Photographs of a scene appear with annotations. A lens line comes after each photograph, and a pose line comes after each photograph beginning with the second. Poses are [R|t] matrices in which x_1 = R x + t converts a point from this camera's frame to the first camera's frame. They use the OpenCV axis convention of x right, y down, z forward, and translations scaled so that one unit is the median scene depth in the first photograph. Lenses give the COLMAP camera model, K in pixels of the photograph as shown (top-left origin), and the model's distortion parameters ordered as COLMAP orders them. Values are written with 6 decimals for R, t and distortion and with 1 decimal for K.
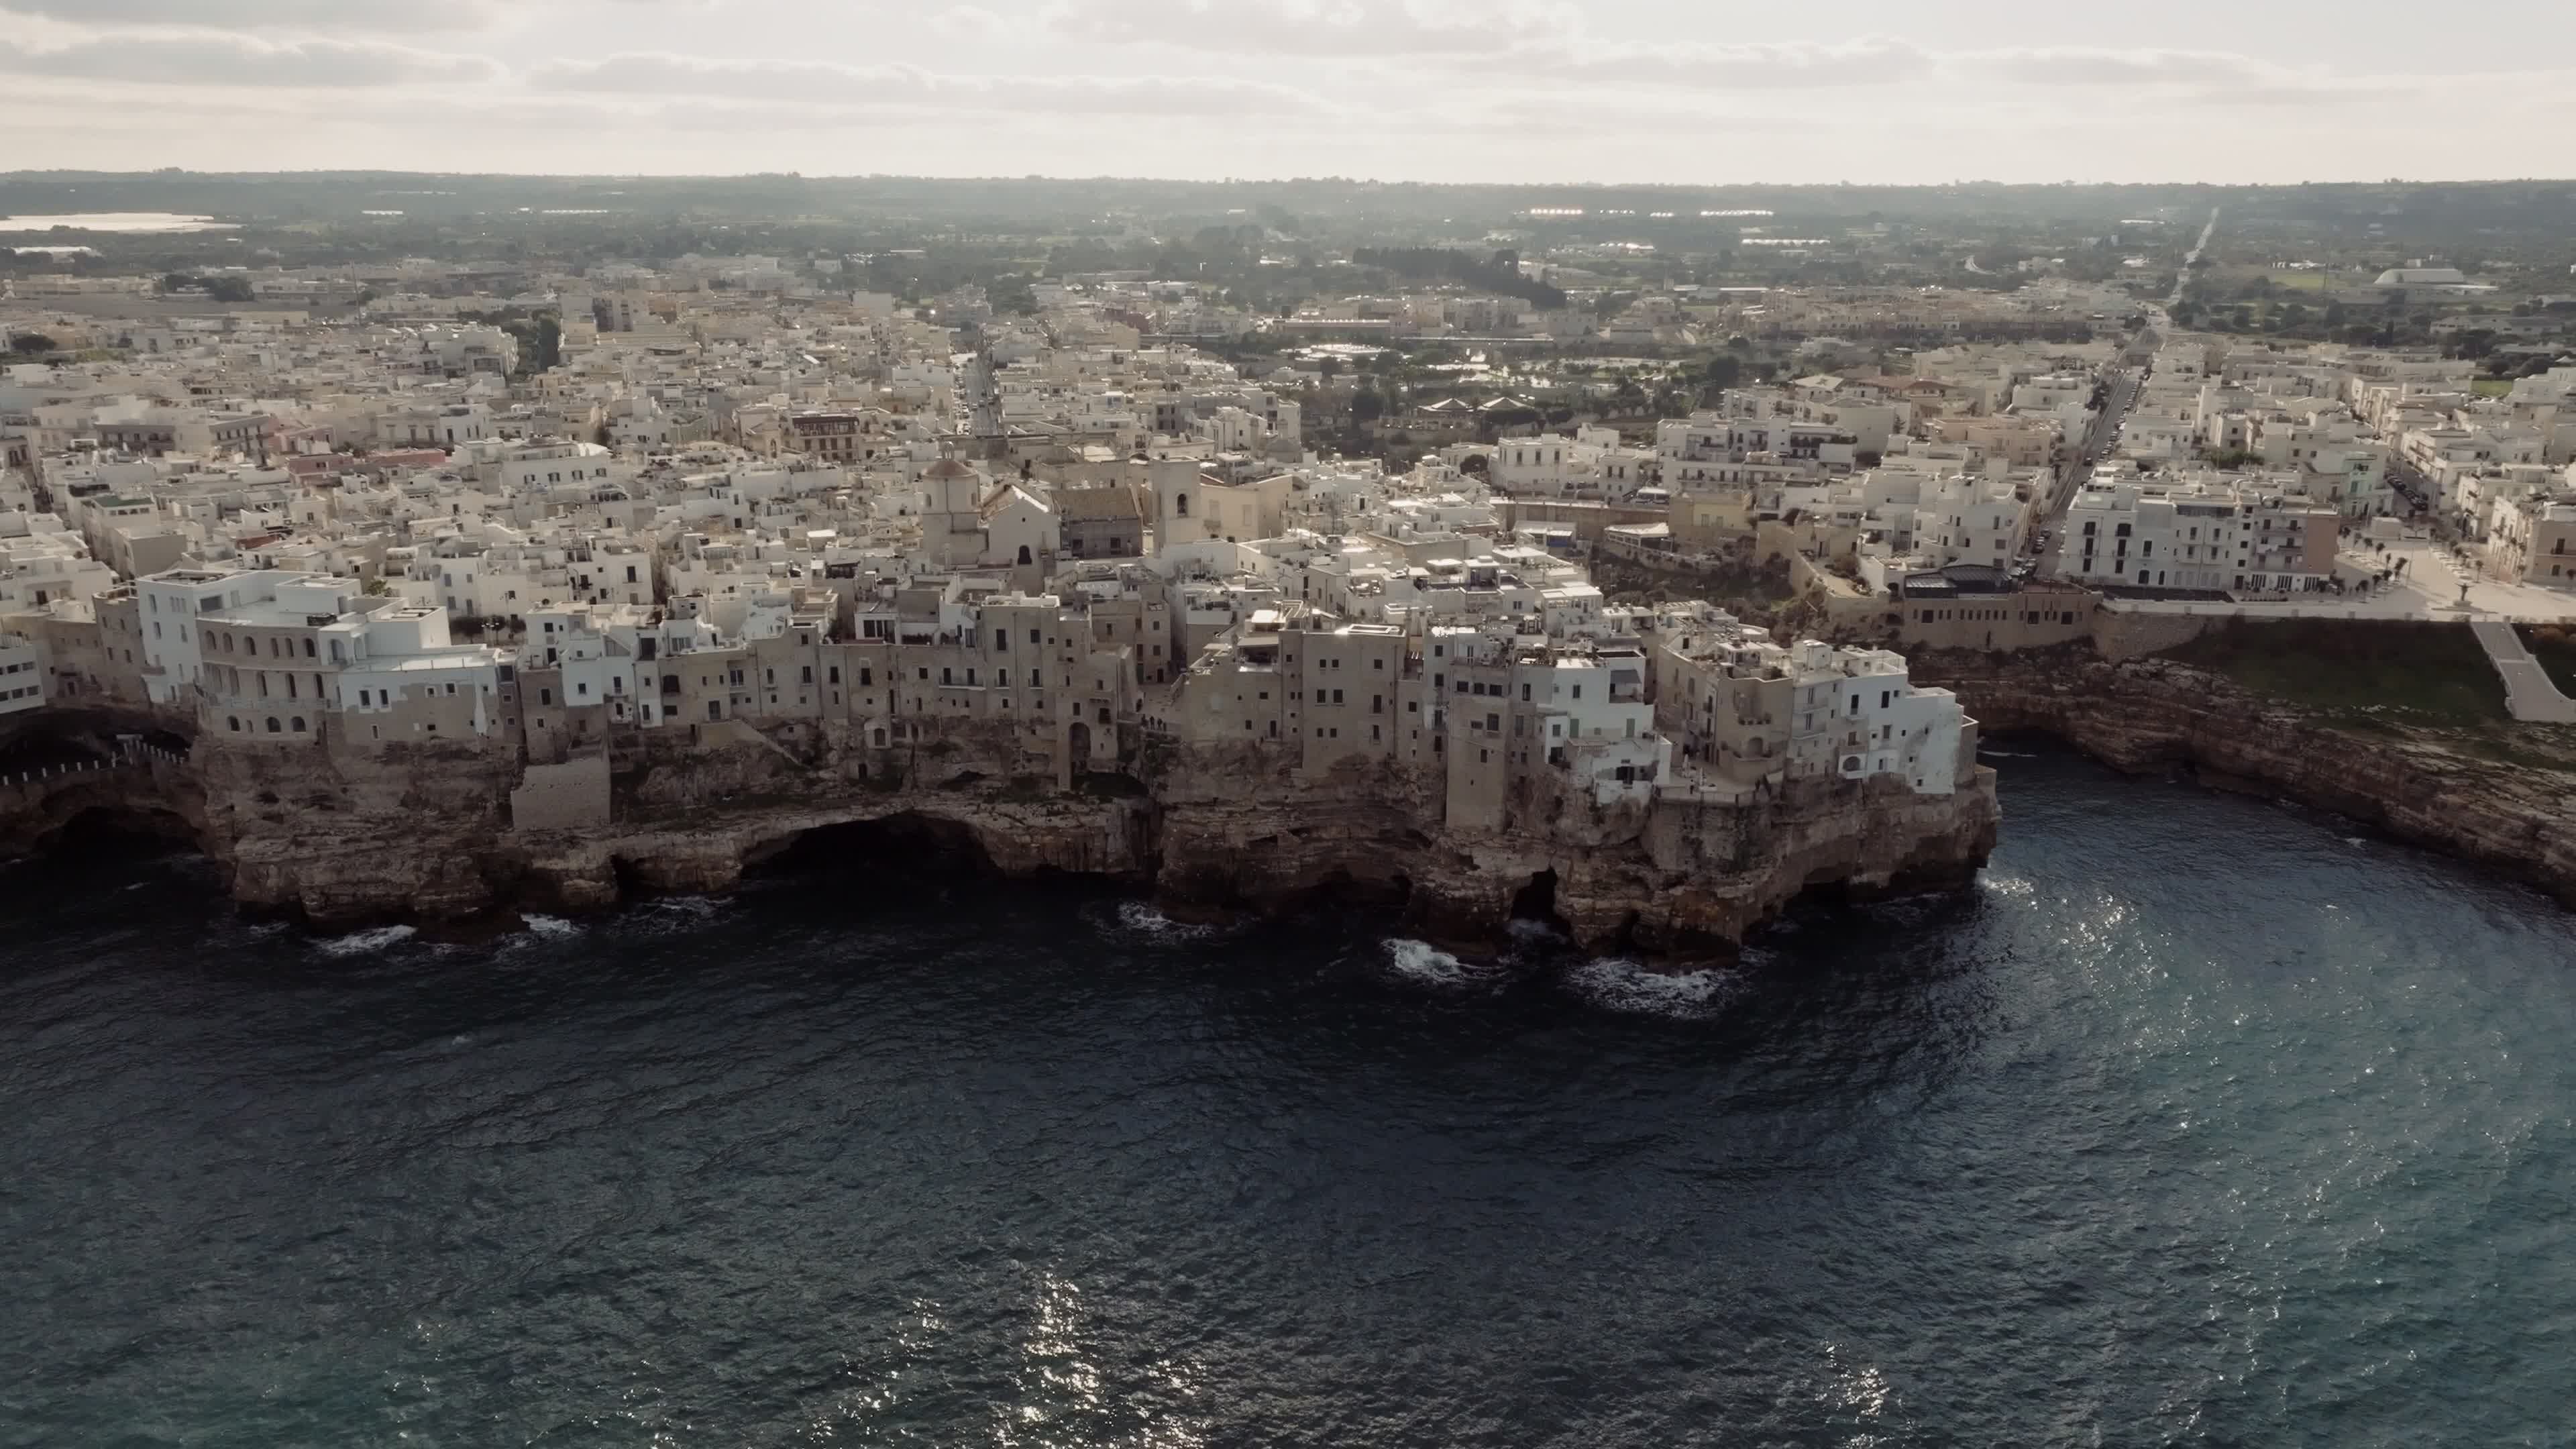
lens RADIAL K [[1810.2, 0, 1283.3], [0, 1810.2, 721.3], [0, 0, 1]] dist [0.010181, -0.006250]
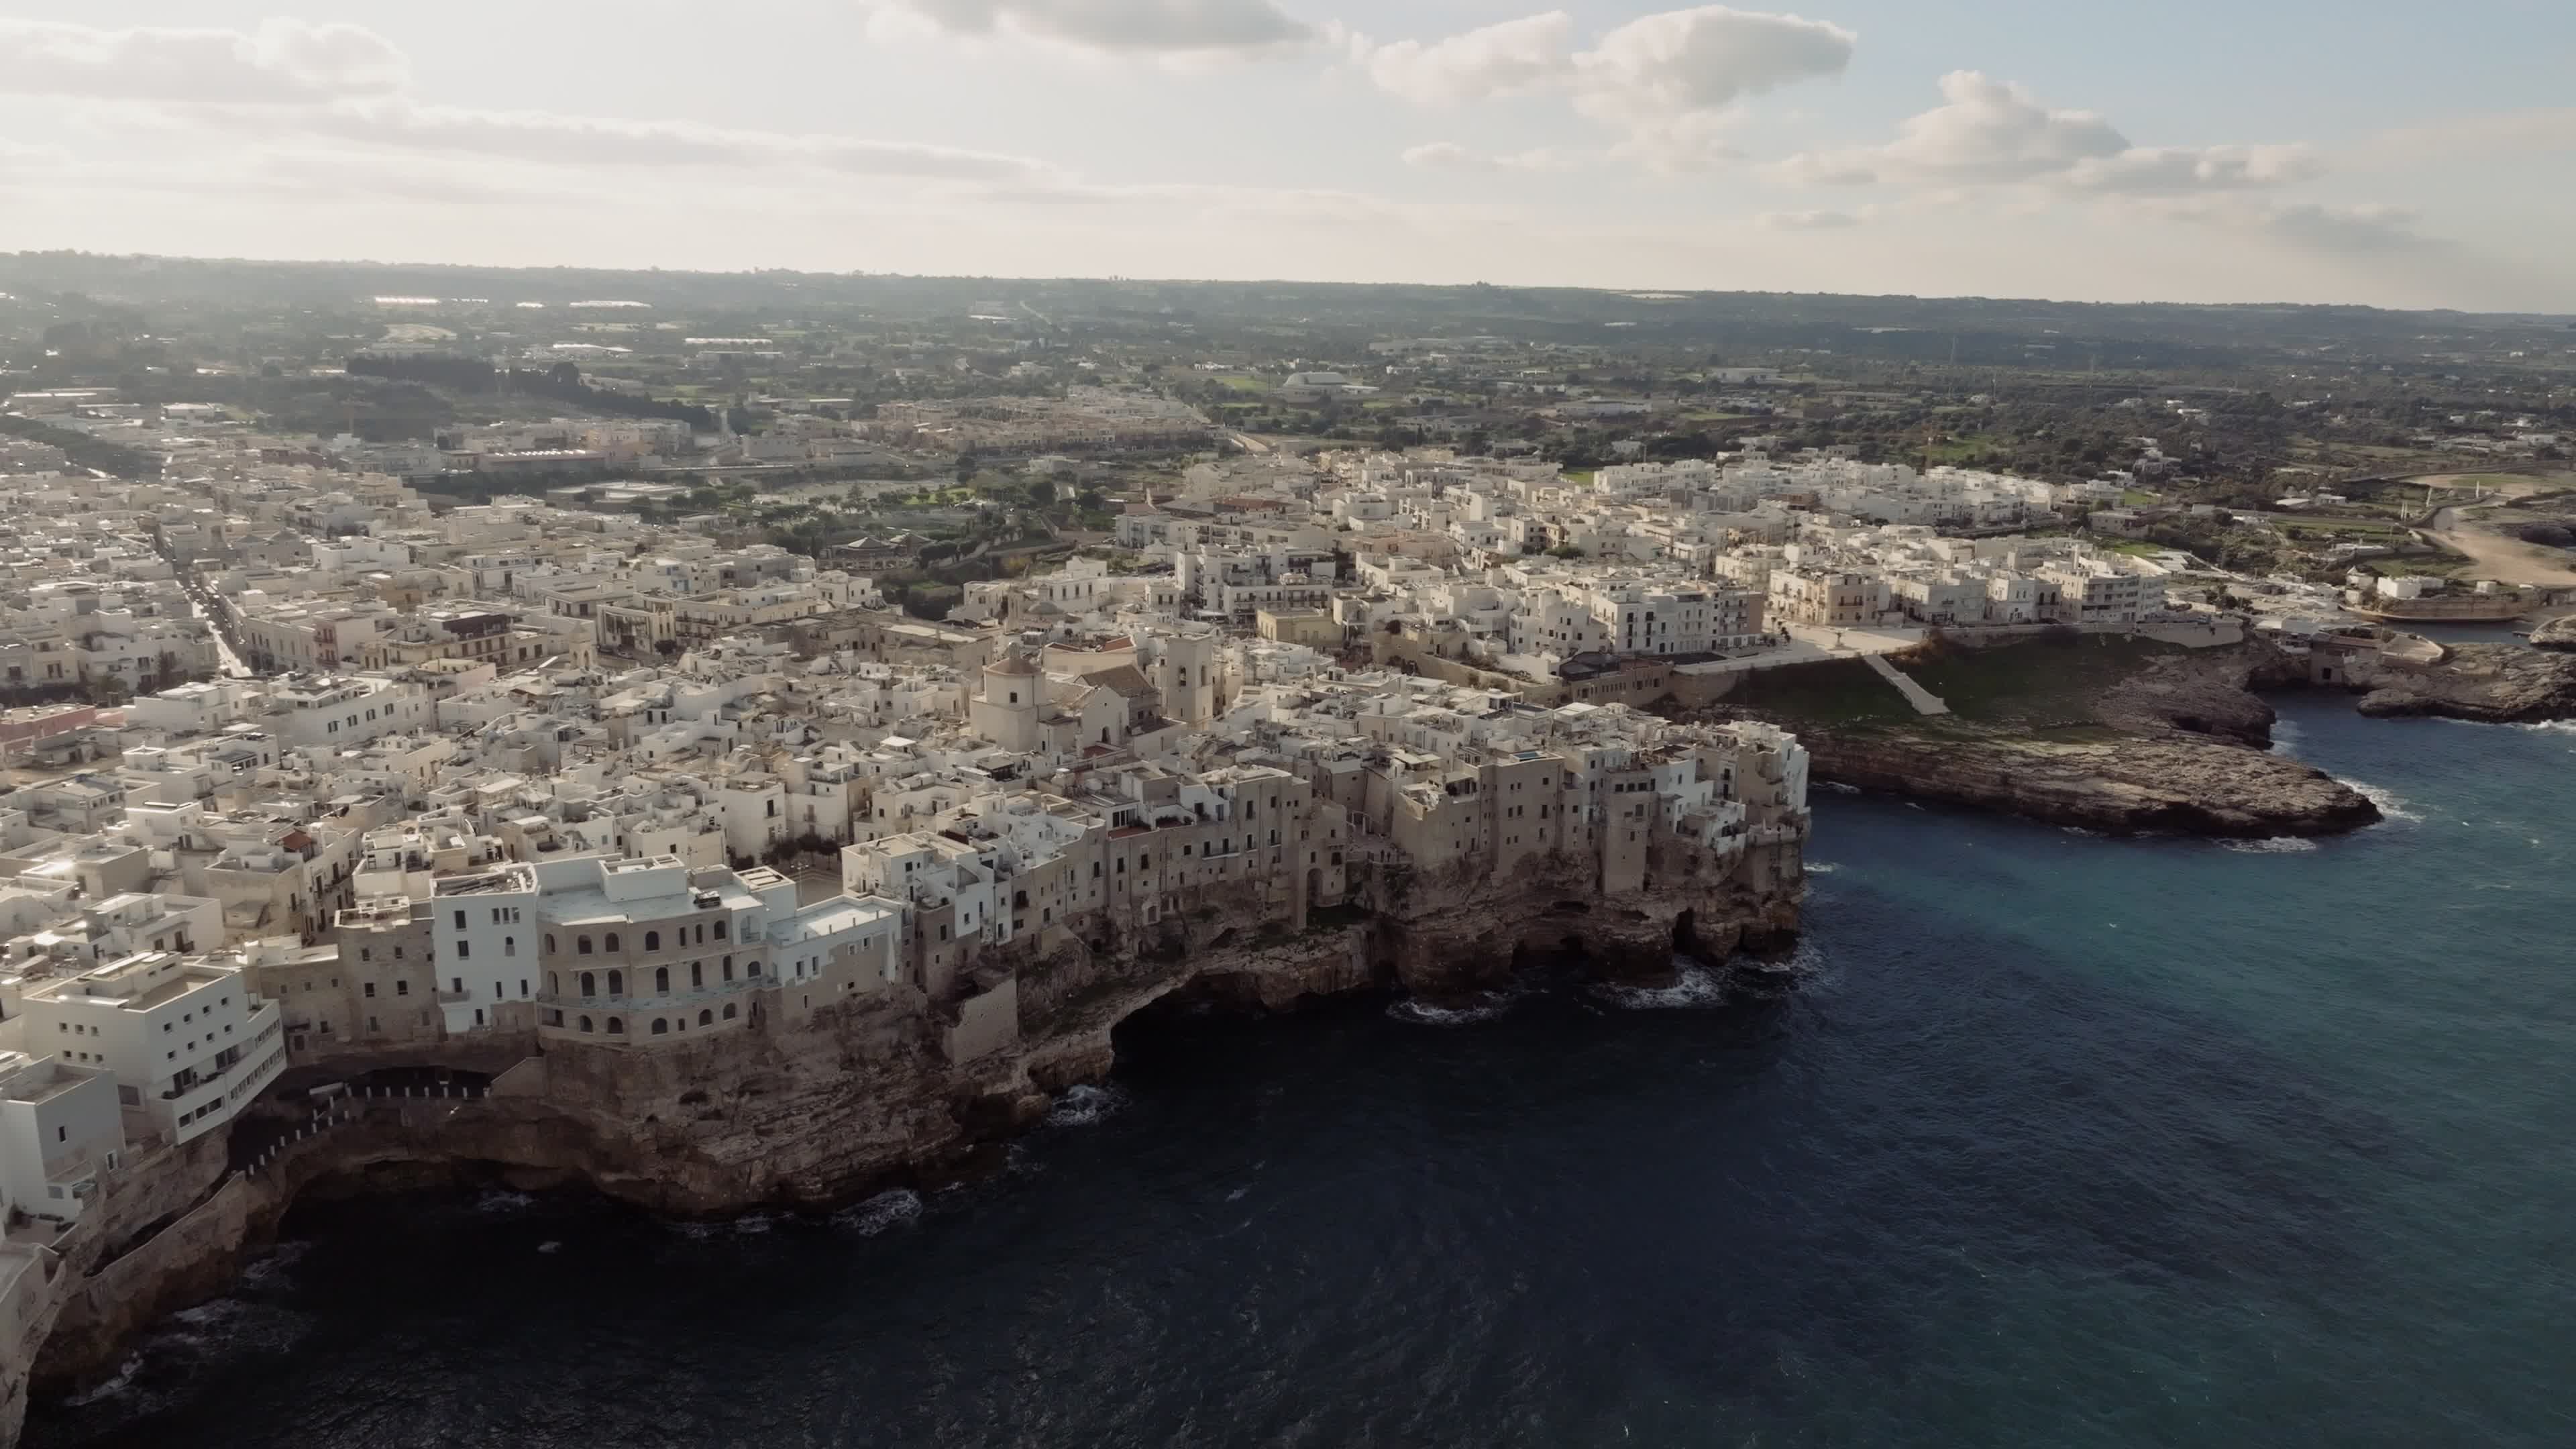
lens RADIAL K [[1810.2, 0, 1283.3], [0, 1810.2, 721.3], [0, 0, 1]] dist [0.010181, -0.006250]
pose [[0.795108, -0.127704, 0.592870, -0.826797], [0.151073, 0.988469, 0.010309, -0.110812], [-0.587350, 0.081370, 0.805232, 0.047494]]
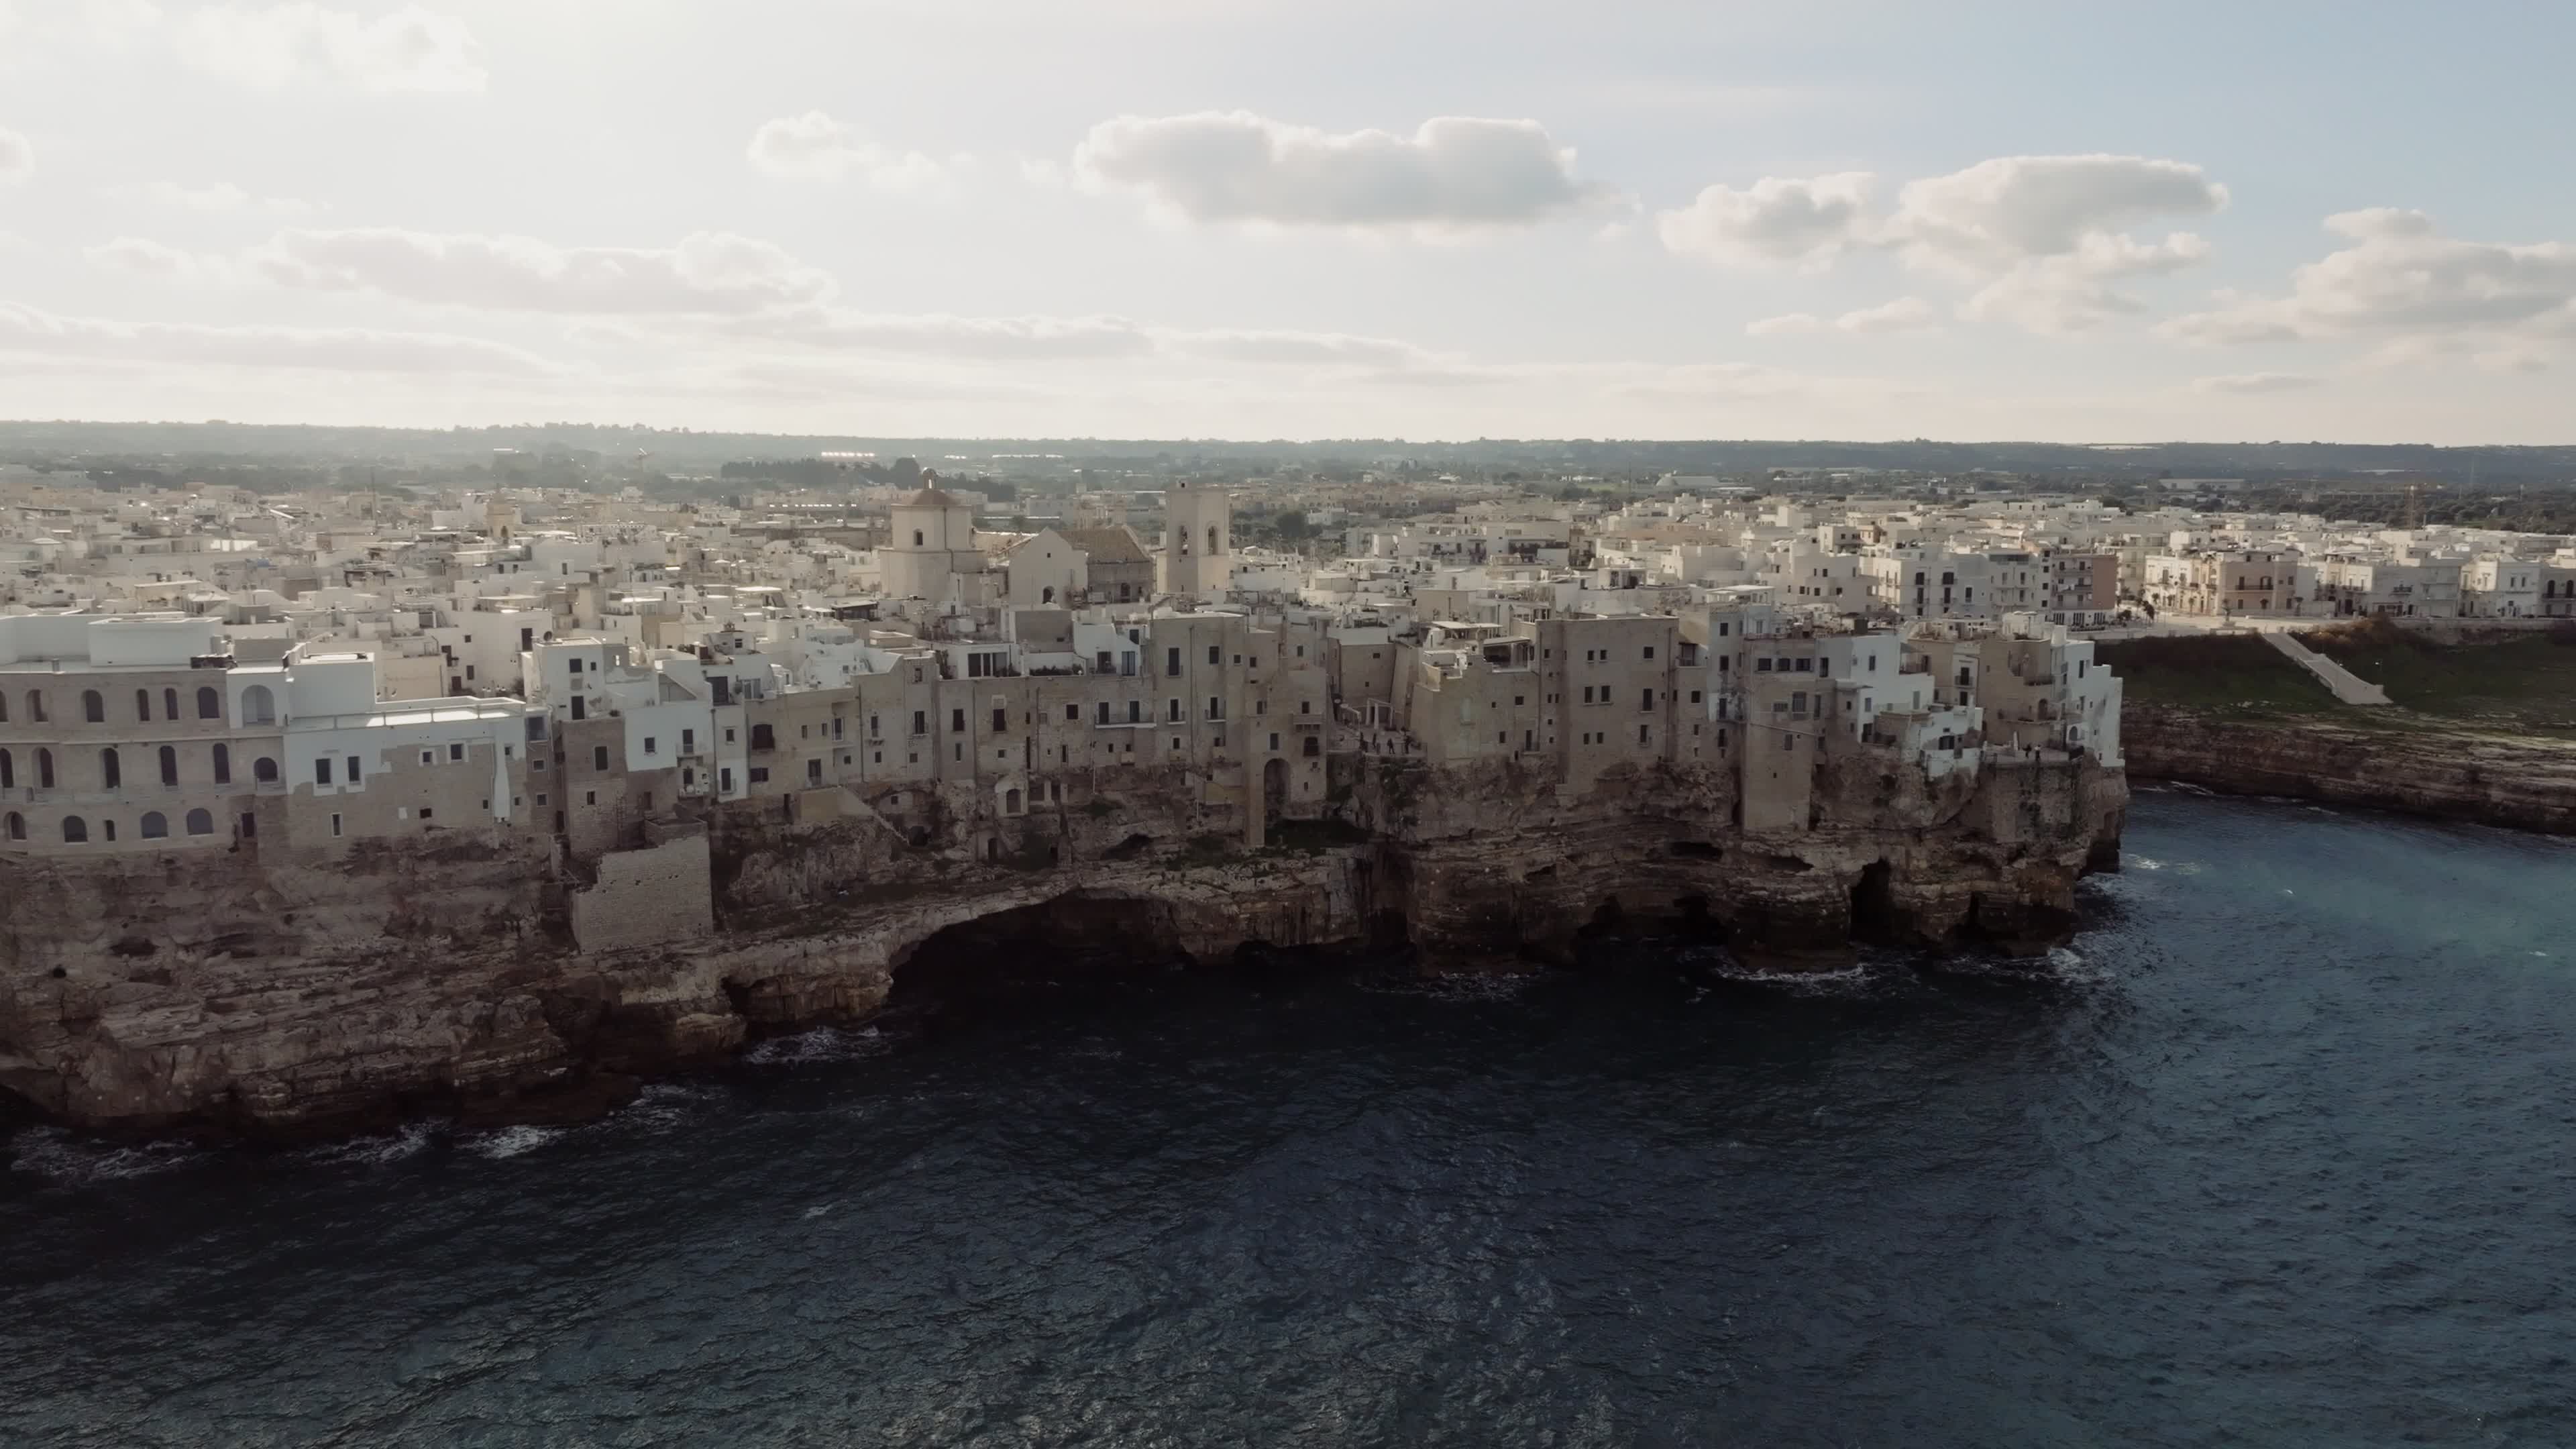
lens RADIAL K [[1810.2, 0, 1283.3], [0, 1810.2, 721.3], [0, 0, 1]] dist [0.010181, -0.006250]
pose [[0.914548, -0.054031, 0.400852, -0.433948], [0.109608, 0.987062, -0.117025, 0.079126], [-0.389342, 0.150962, 0.908638, 0.268807]]
